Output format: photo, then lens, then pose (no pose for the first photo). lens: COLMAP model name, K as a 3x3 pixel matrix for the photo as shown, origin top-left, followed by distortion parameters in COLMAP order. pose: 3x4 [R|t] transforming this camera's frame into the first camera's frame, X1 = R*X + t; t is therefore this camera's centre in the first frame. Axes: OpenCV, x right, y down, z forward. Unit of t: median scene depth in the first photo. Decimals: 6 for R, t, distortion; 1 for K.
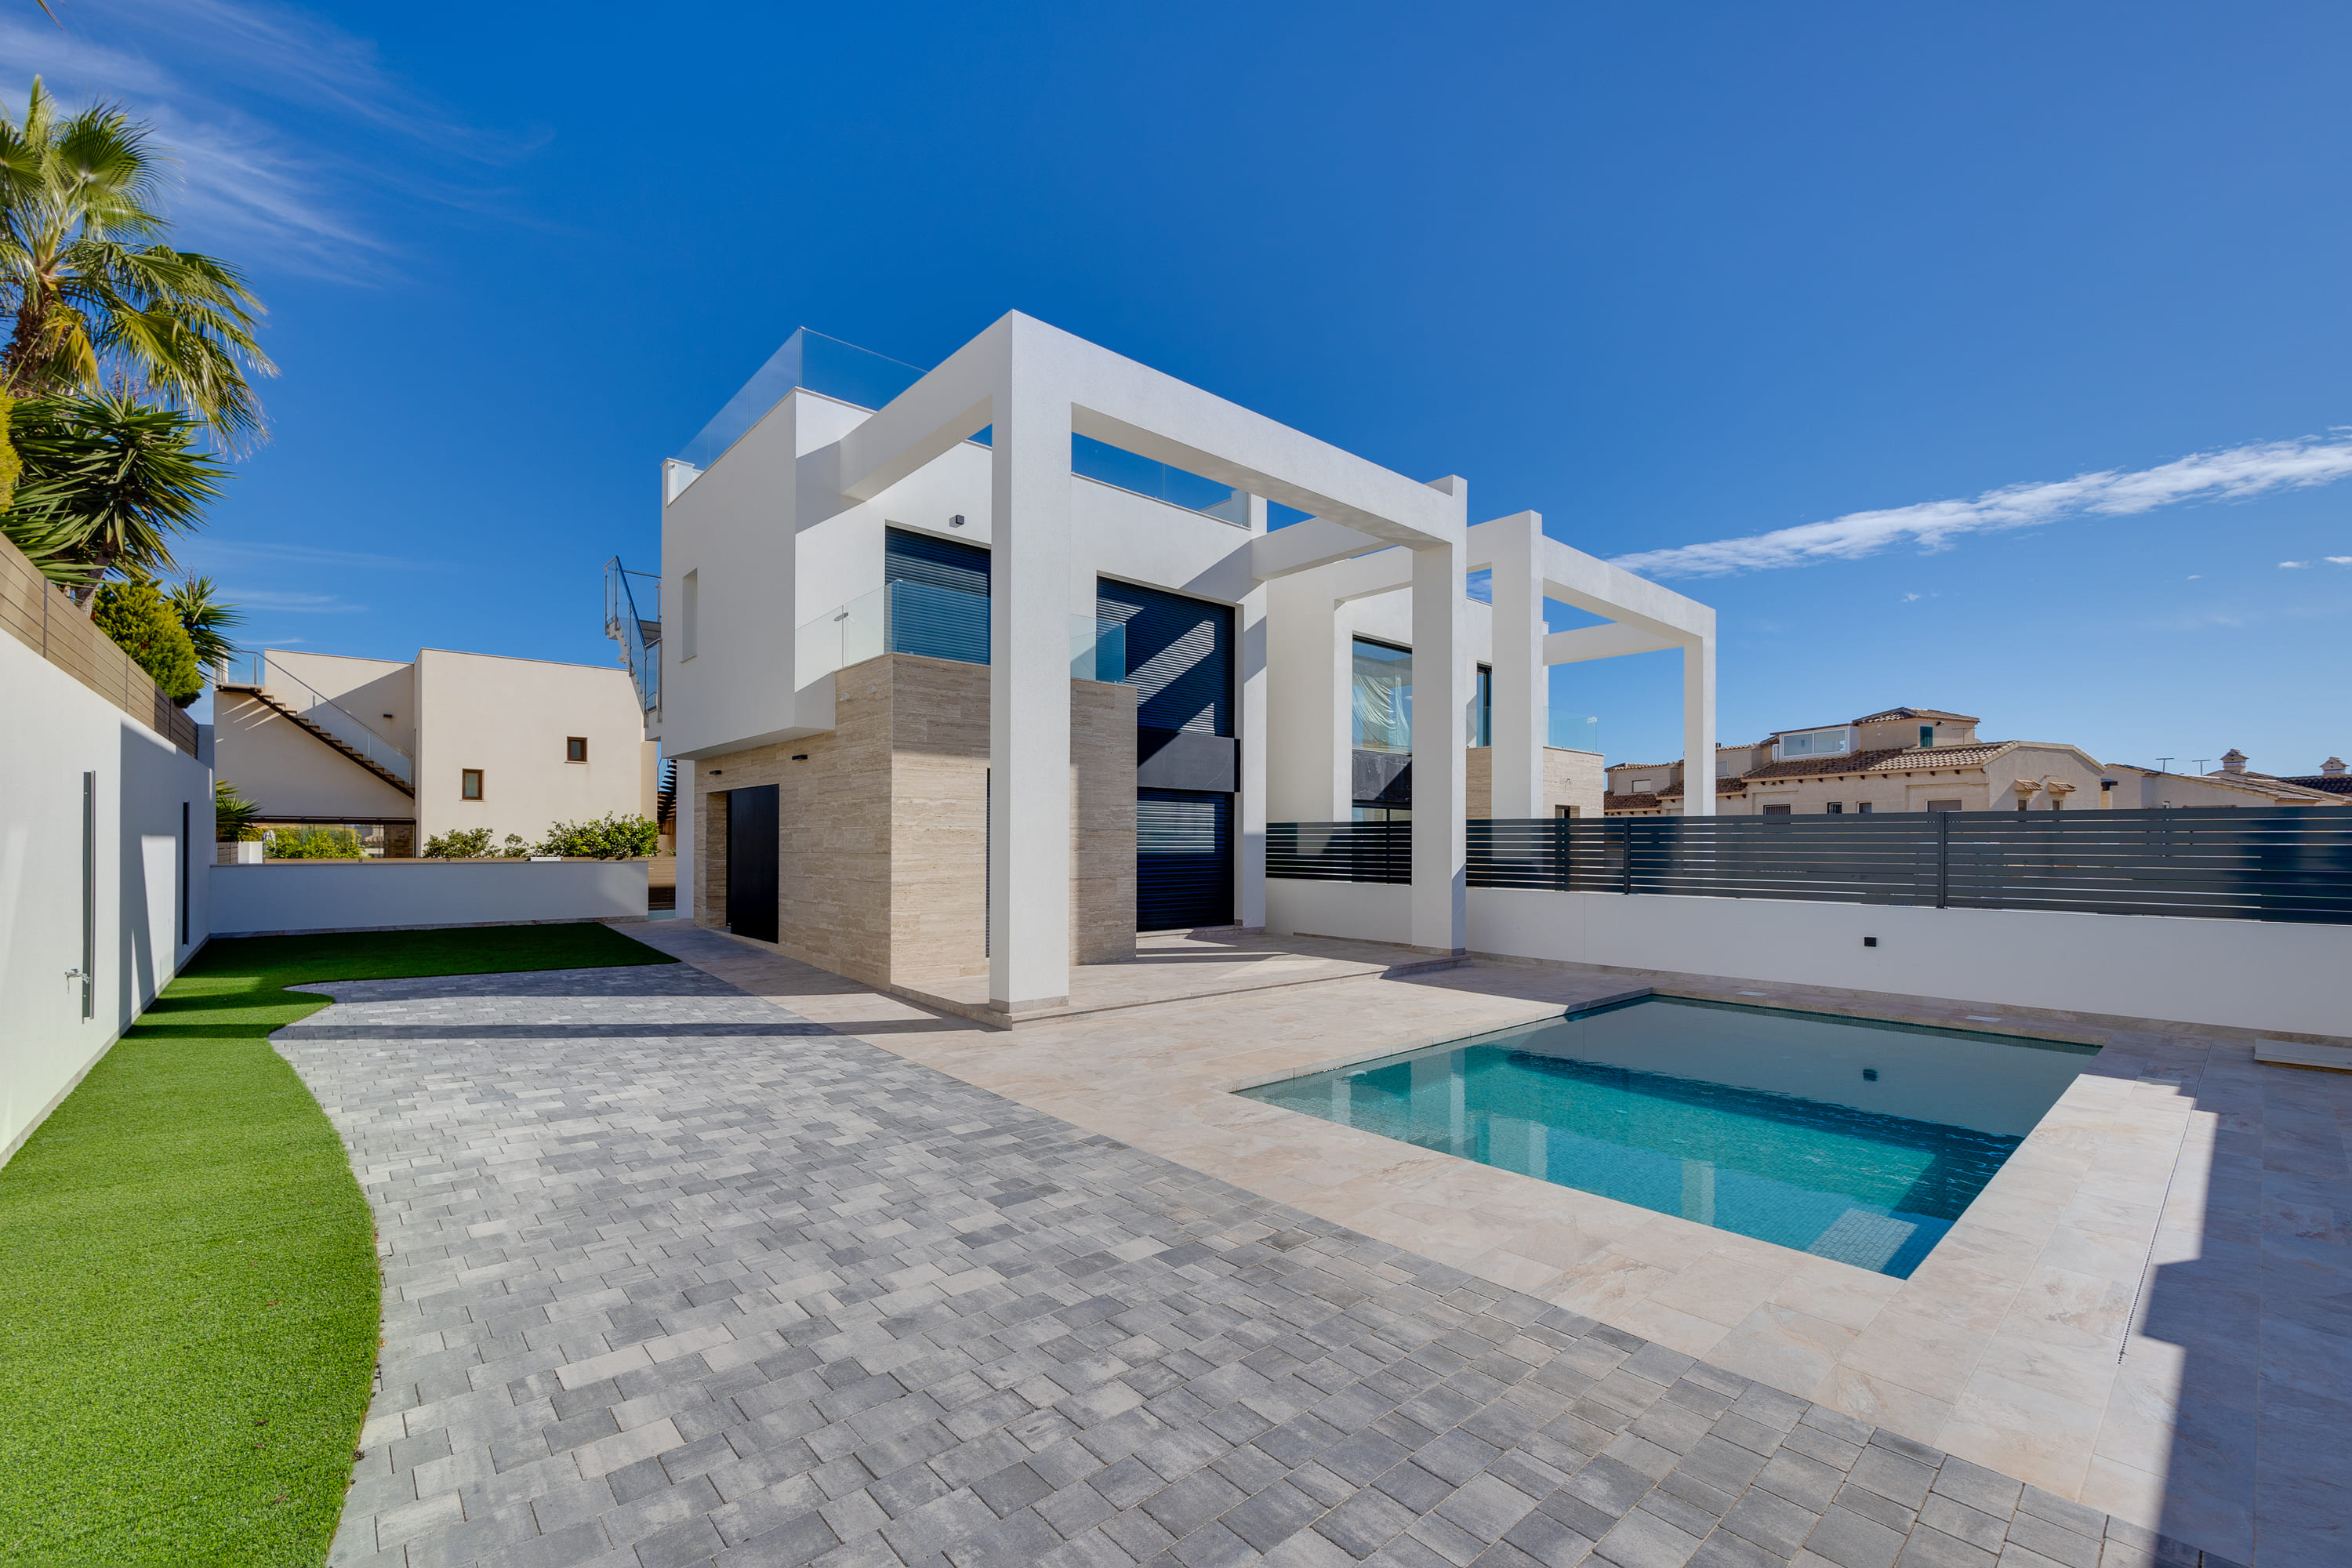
lens RADIAL K [[971.8, 0, 1173.9], [0, 971.8, 831.8], [0, 0, 1]] dist [-0.001897, -0.000131]
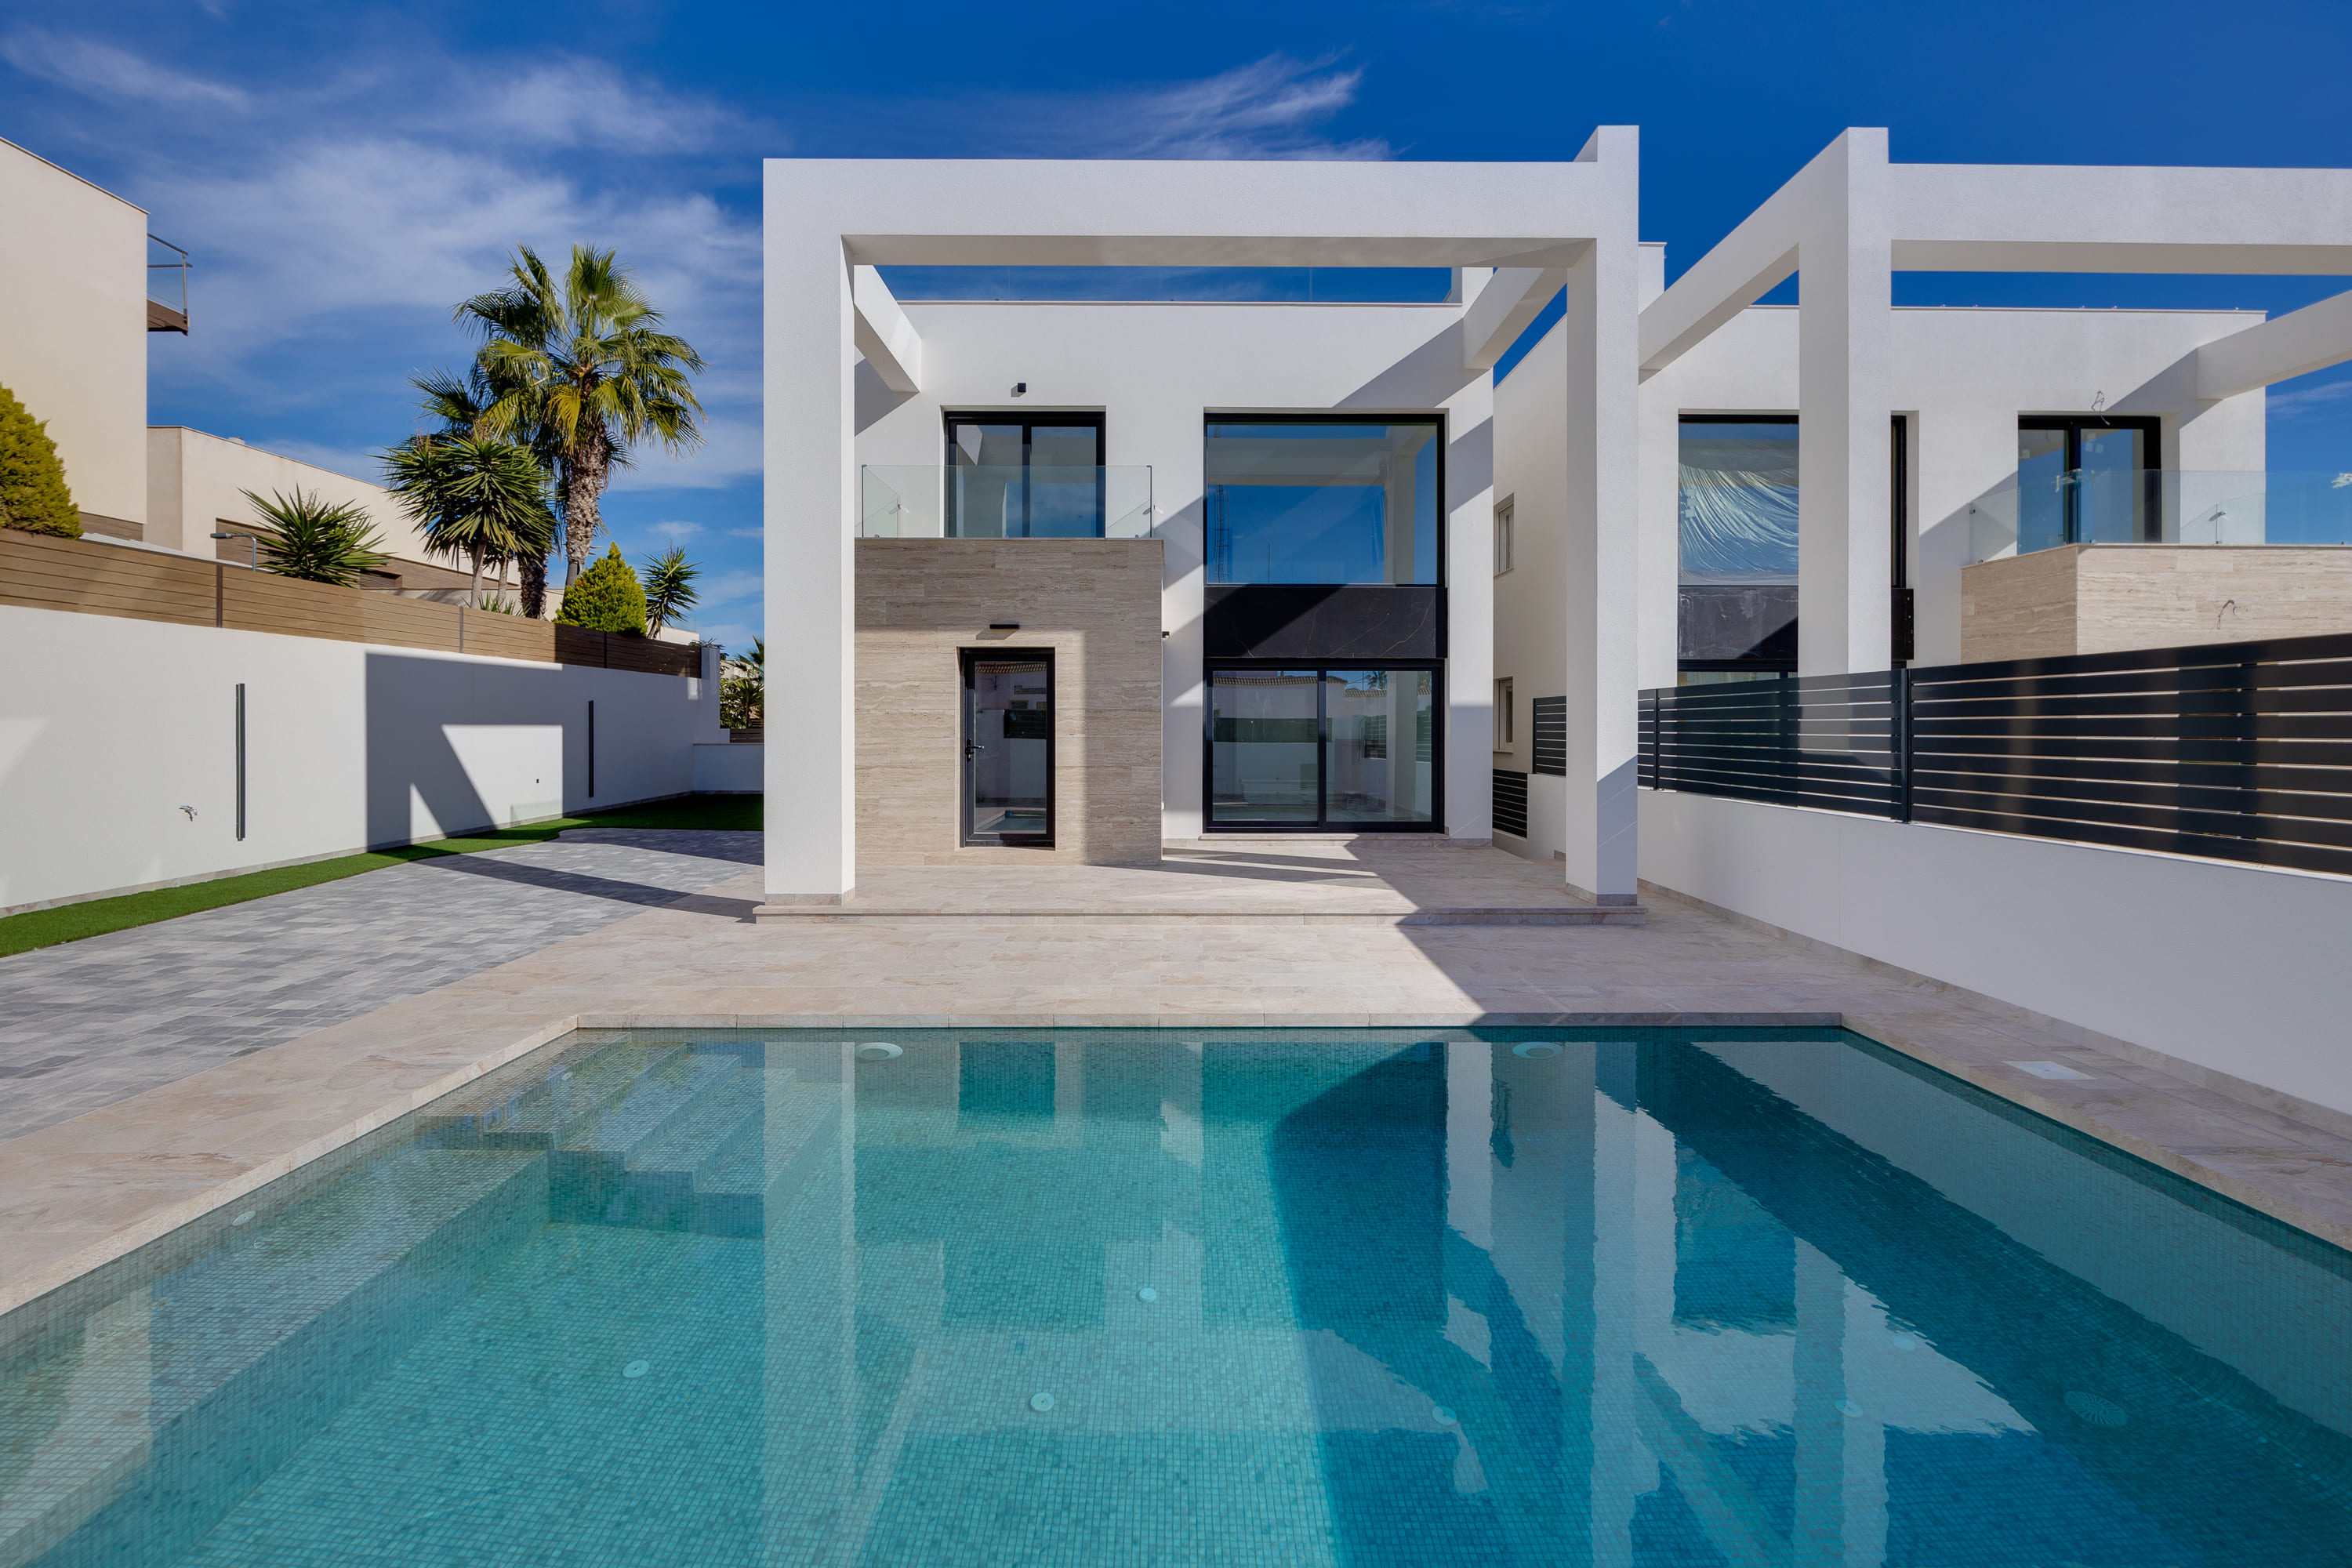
lens RADIAL K [[964.3, 0, 1172.6], [0, 964.3, 728.9], [0, 0, 1]] dist [0.000138, -0.000220]
pose [[0.754643, -0.001104, -0.656134, 0.564514], [0.010422, 0.999893, 0.010305, 0.006642], [0.656052, -0.014615, 0.754574, 0.414201]]
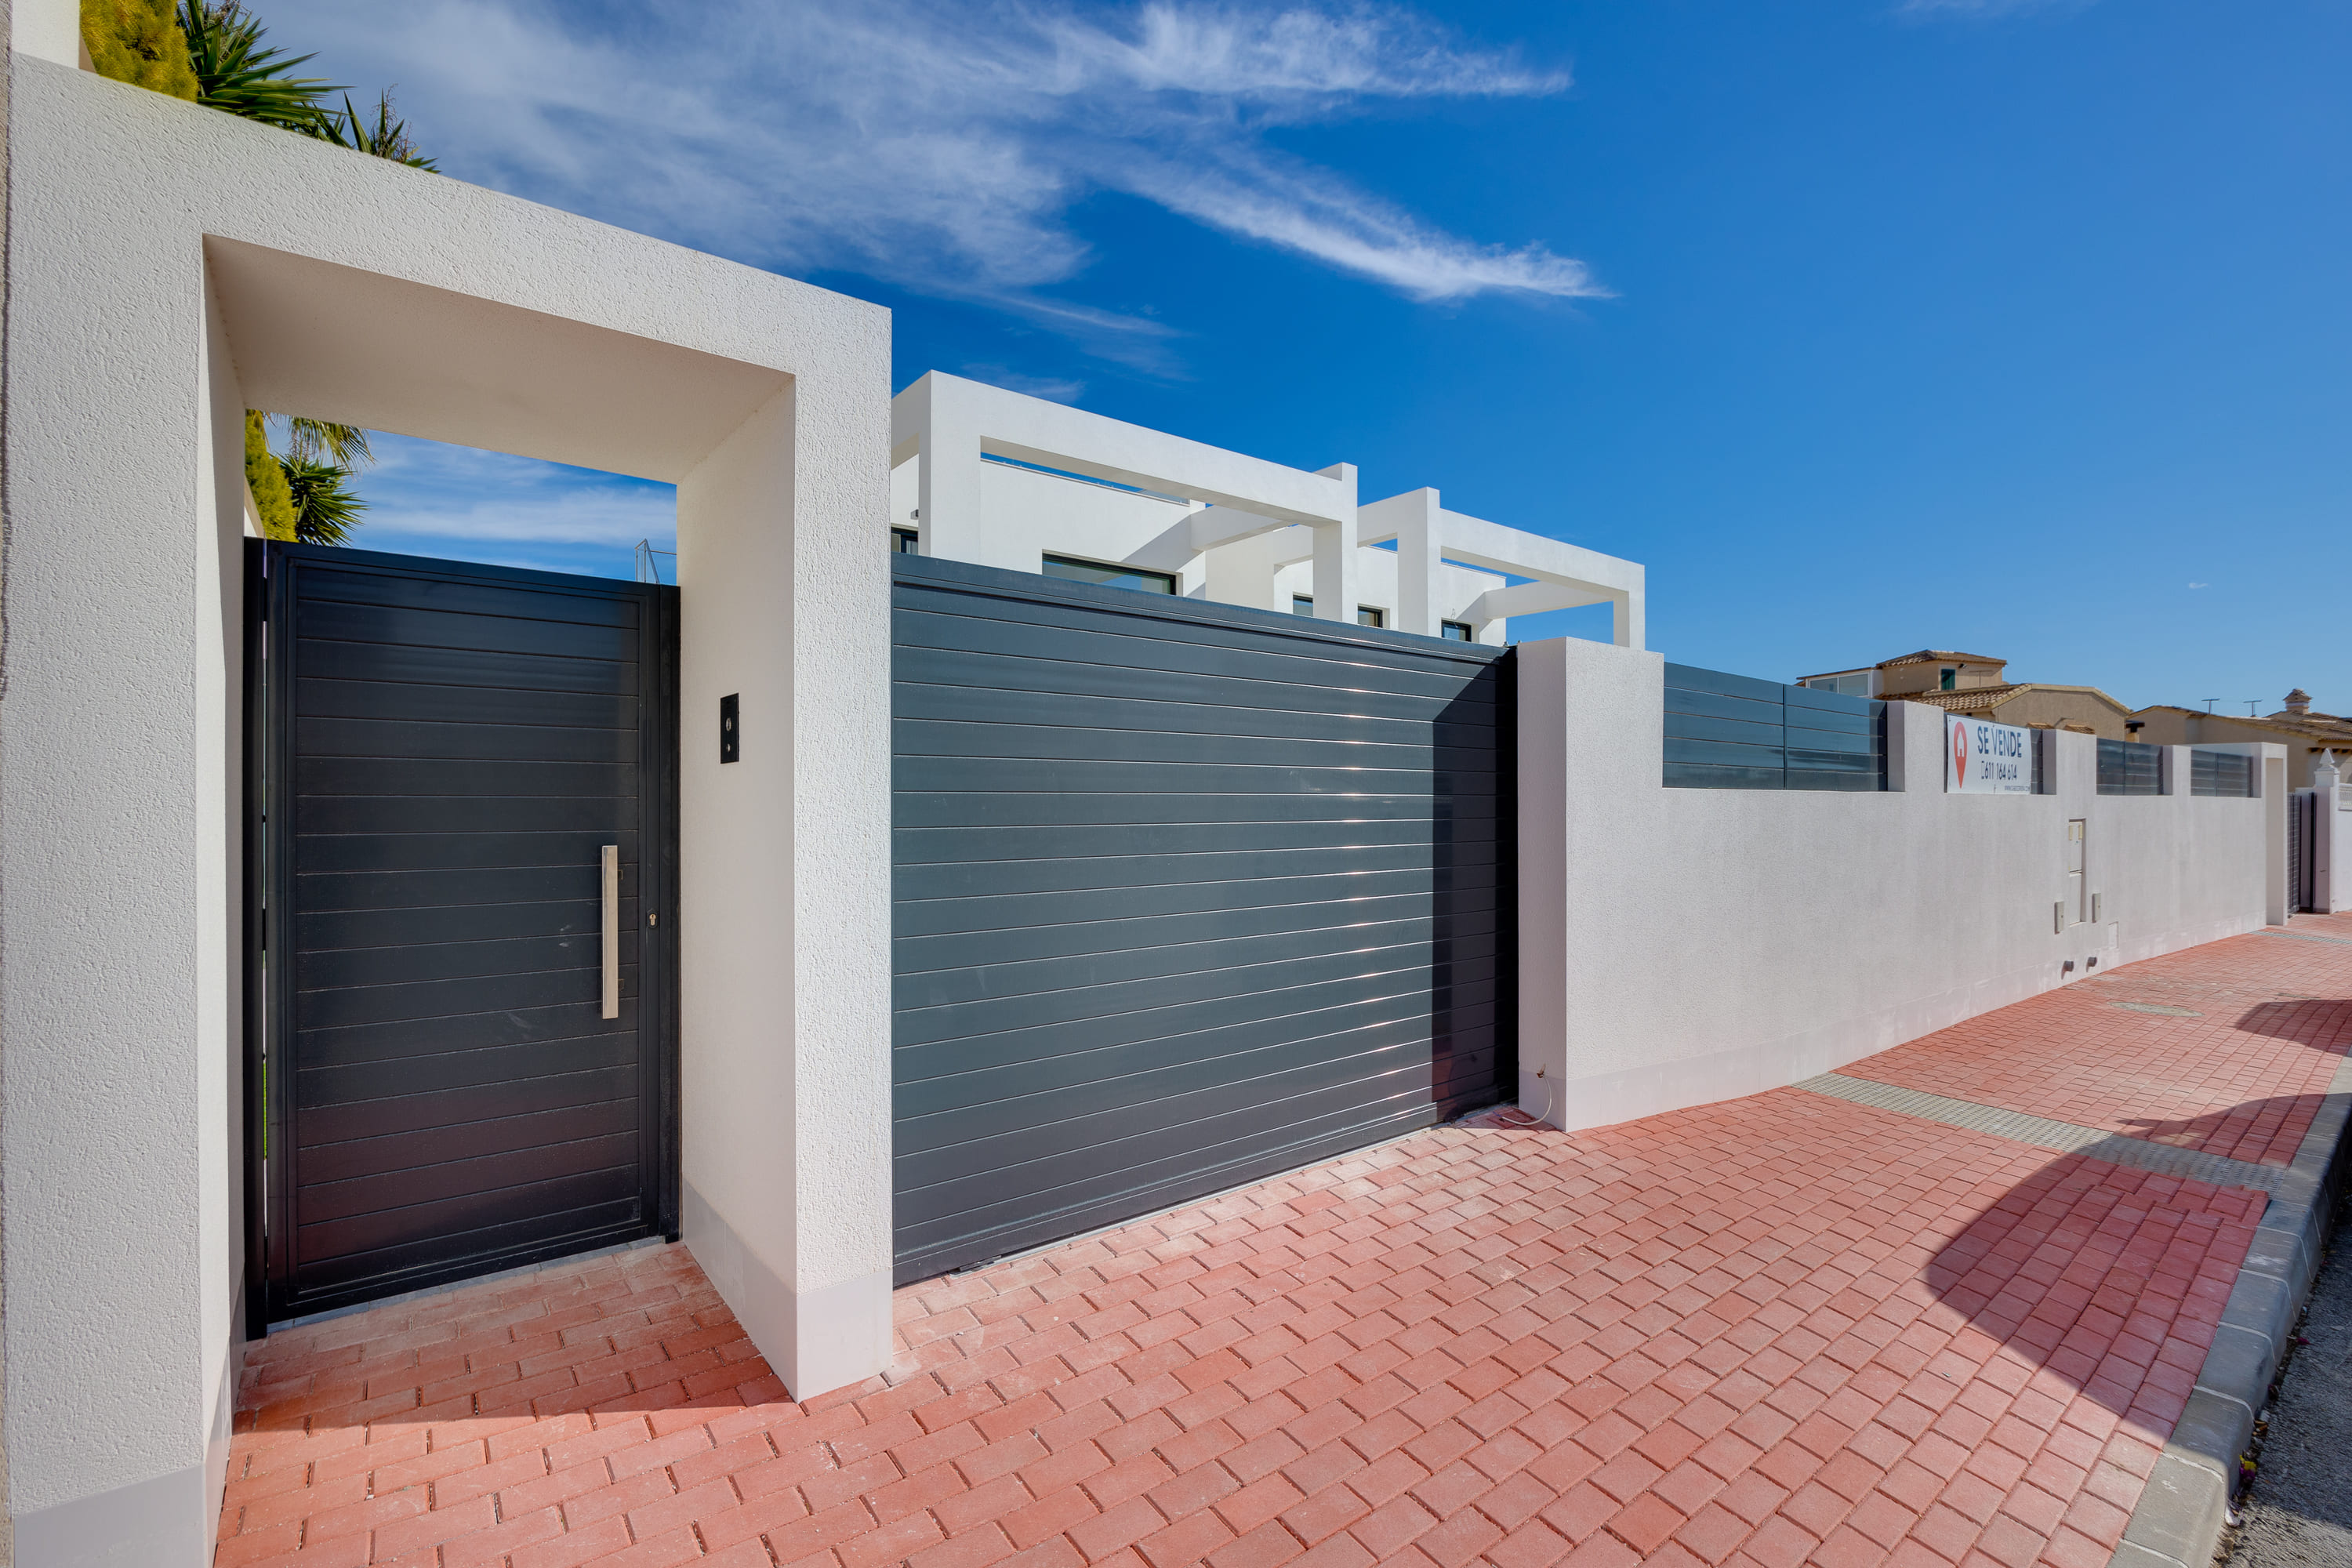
lens RADIAL K [[1034.5, 0, 1176.9], [0, 1034.5, 797.7], [0, 0, 1]] dist [-0.019423, -0.000128]
pose [[0.998748, -0.007723, -0.049434, 0.171918], [0.008144, 0.999932, 0.008311, 0.025181], [0.049367, -0.008703, 0.998743, -0.284388]]
